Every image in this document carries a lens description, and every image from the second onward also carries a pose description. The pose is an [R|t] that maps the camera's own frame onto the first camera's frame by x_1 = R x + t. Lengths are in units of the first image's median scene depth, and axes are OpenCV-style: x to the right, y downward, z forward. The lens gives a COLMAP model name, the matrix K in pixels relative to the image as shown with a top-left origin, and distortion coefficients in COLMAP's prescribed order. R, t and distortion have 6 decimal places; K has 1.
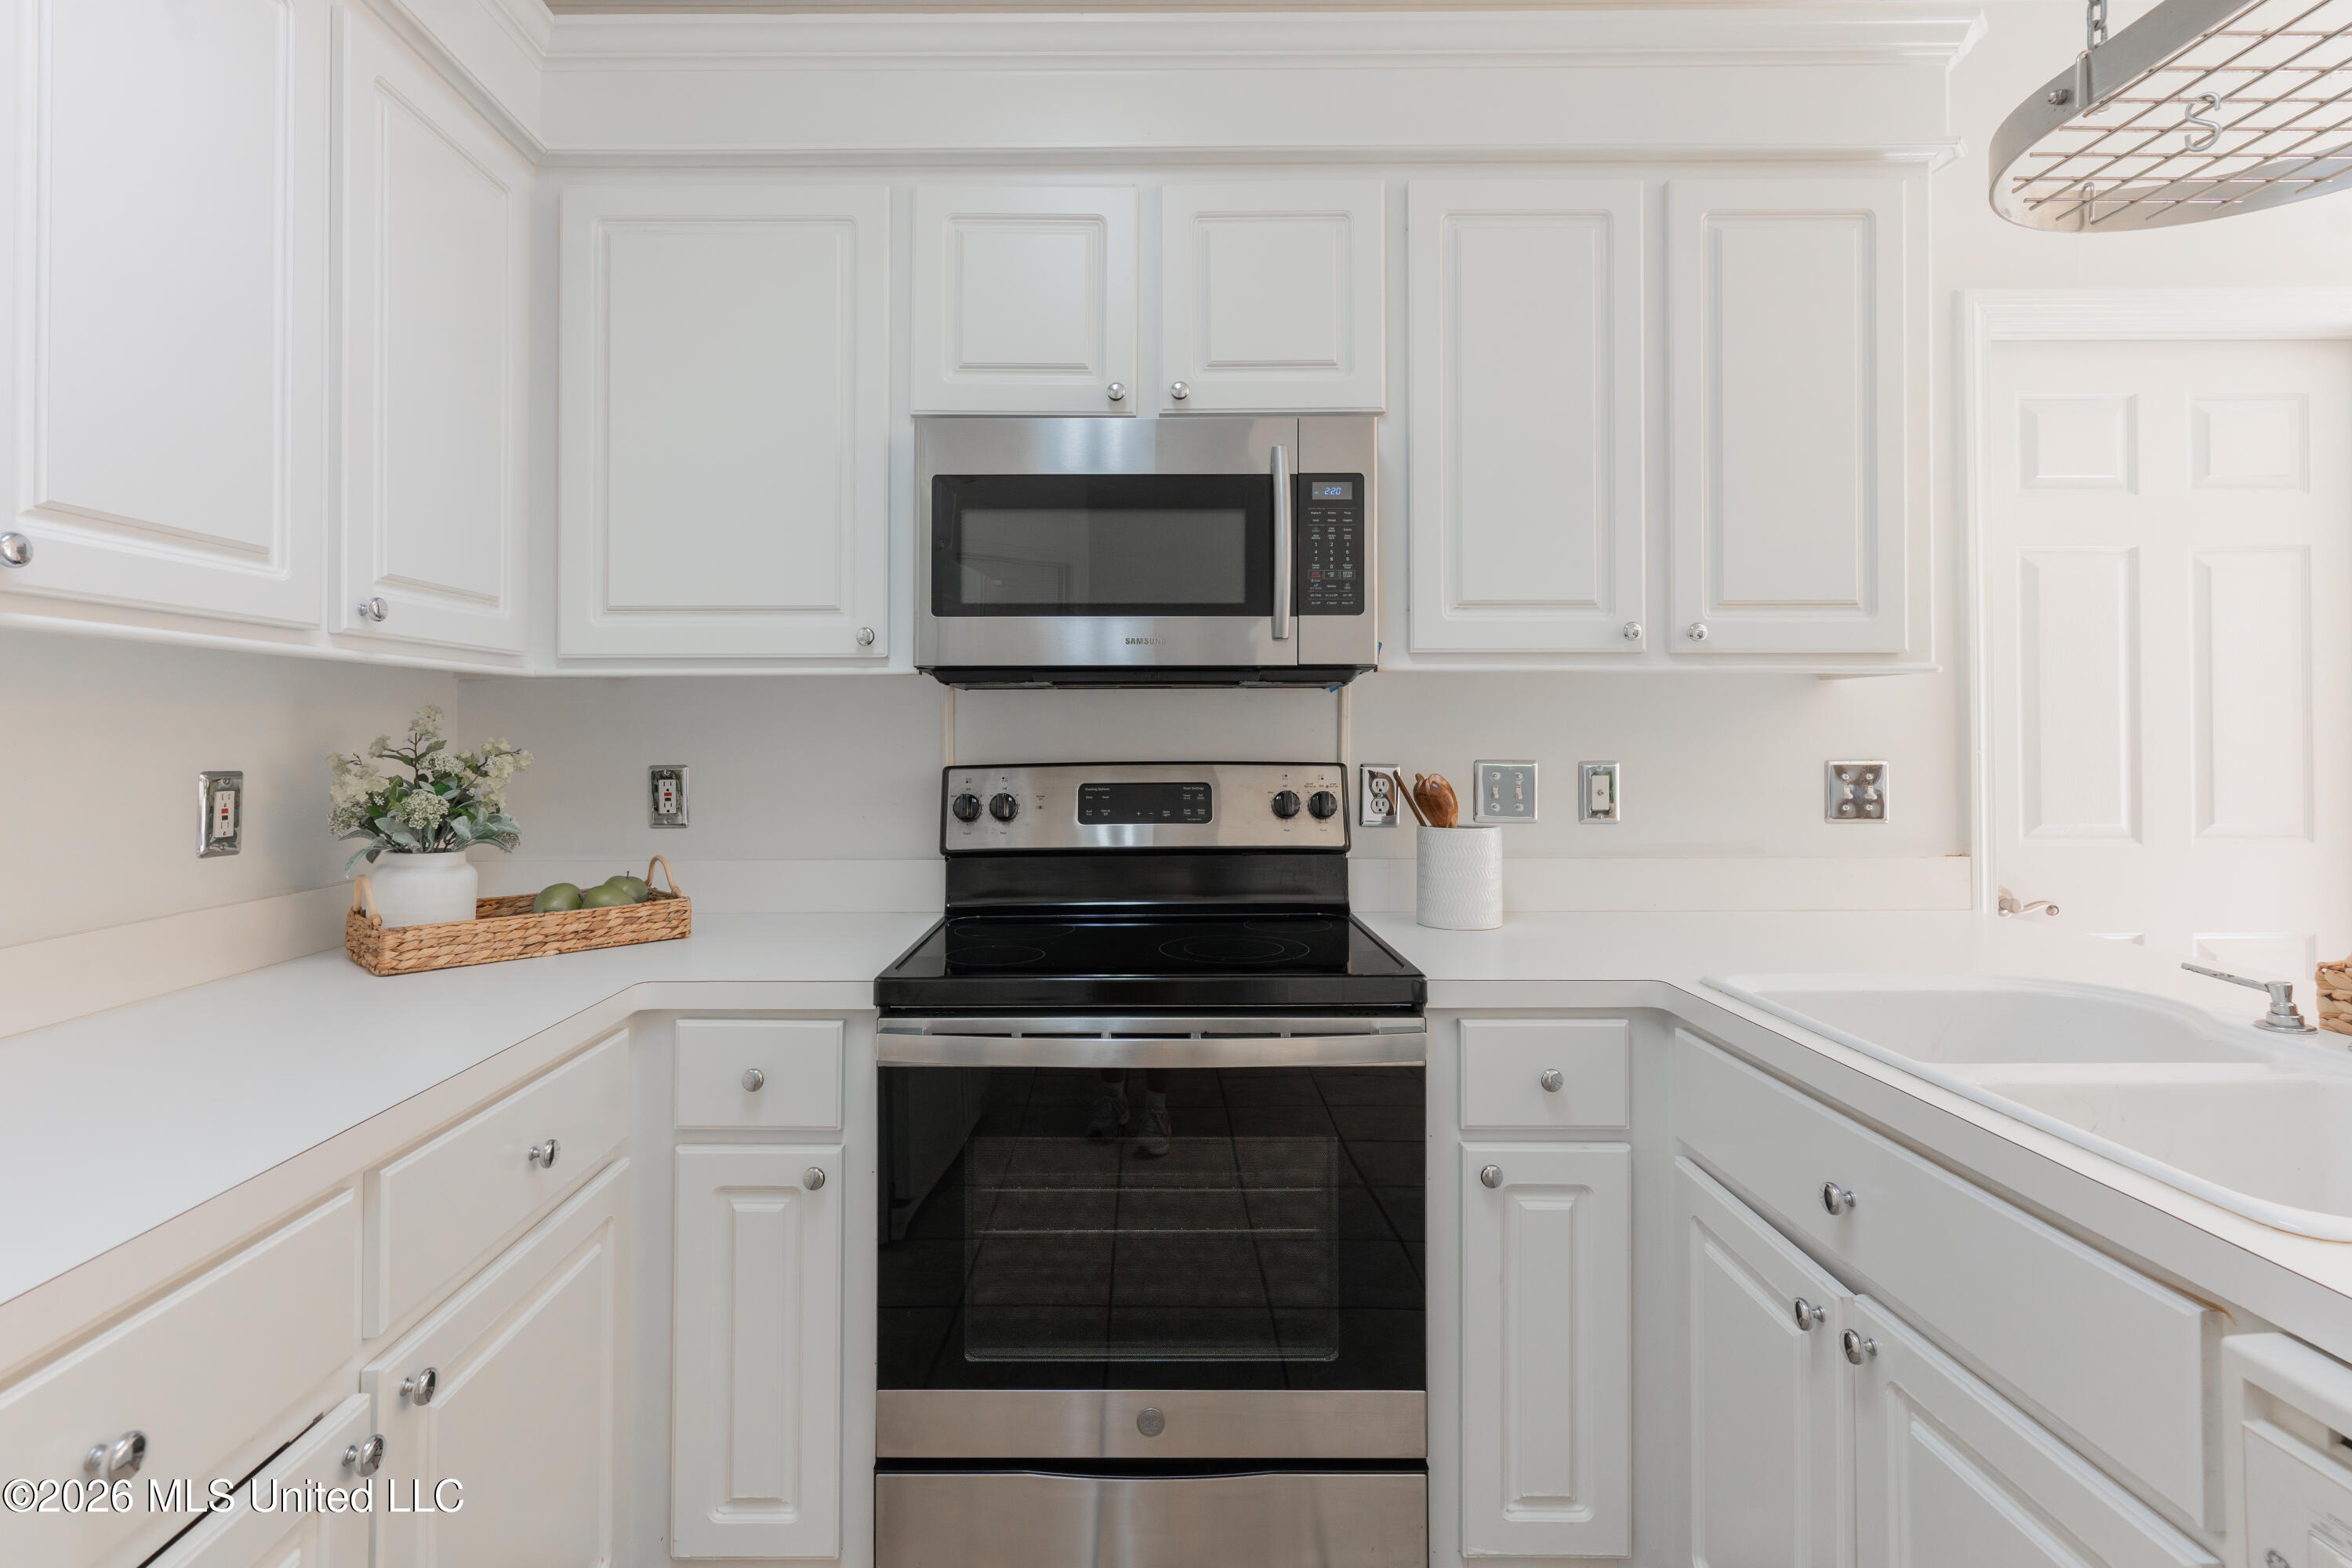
lens RADIAL K [[1123.3, 0, 1176.9], [0, 1123.3, 732.2], [0, 0, 1]] dist [0.000474, 0.000220]
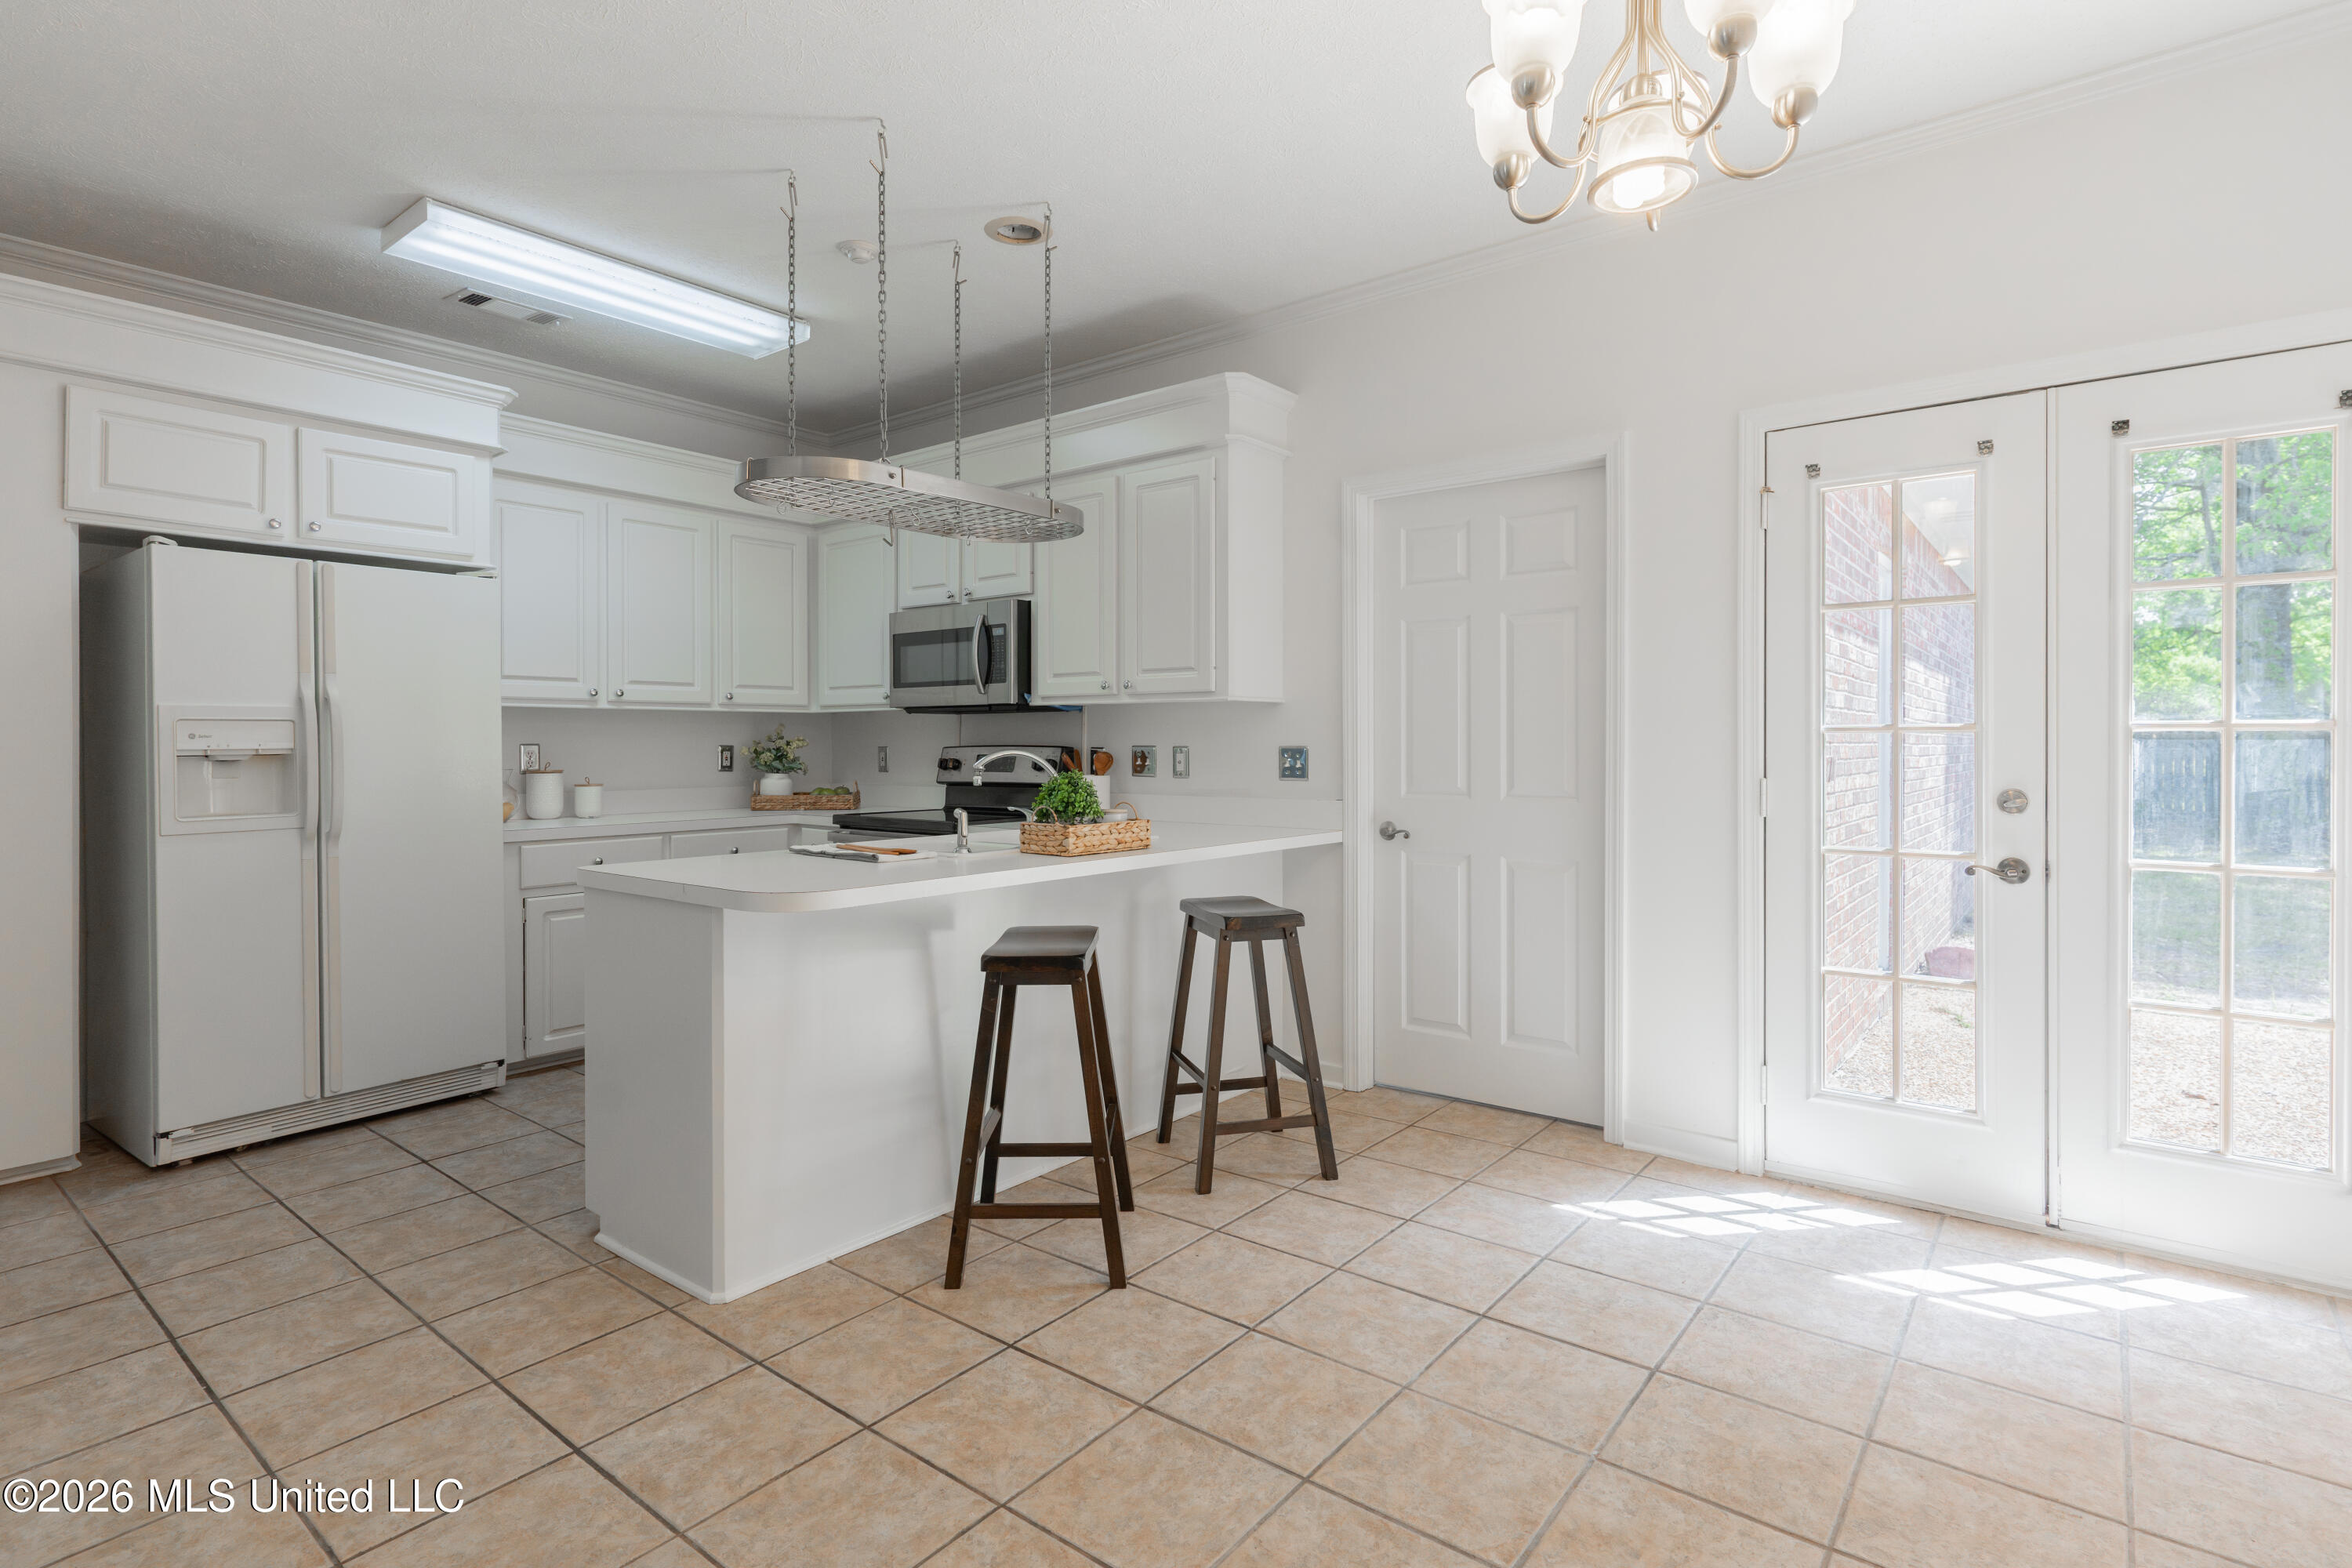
lens RADIAL K [[1140.7, 0, 1191.2], [0, 1140.7, 747.9], [0, 0, 1]] dist [0.002974, 0.000414]
pose [[0.789054, 0.004191, -0.614309, 1.890570], [0.002491, 0.999947, 0.010022, 0.010953], [0.614319, -0.009438, 0.789002, -0.647960]]
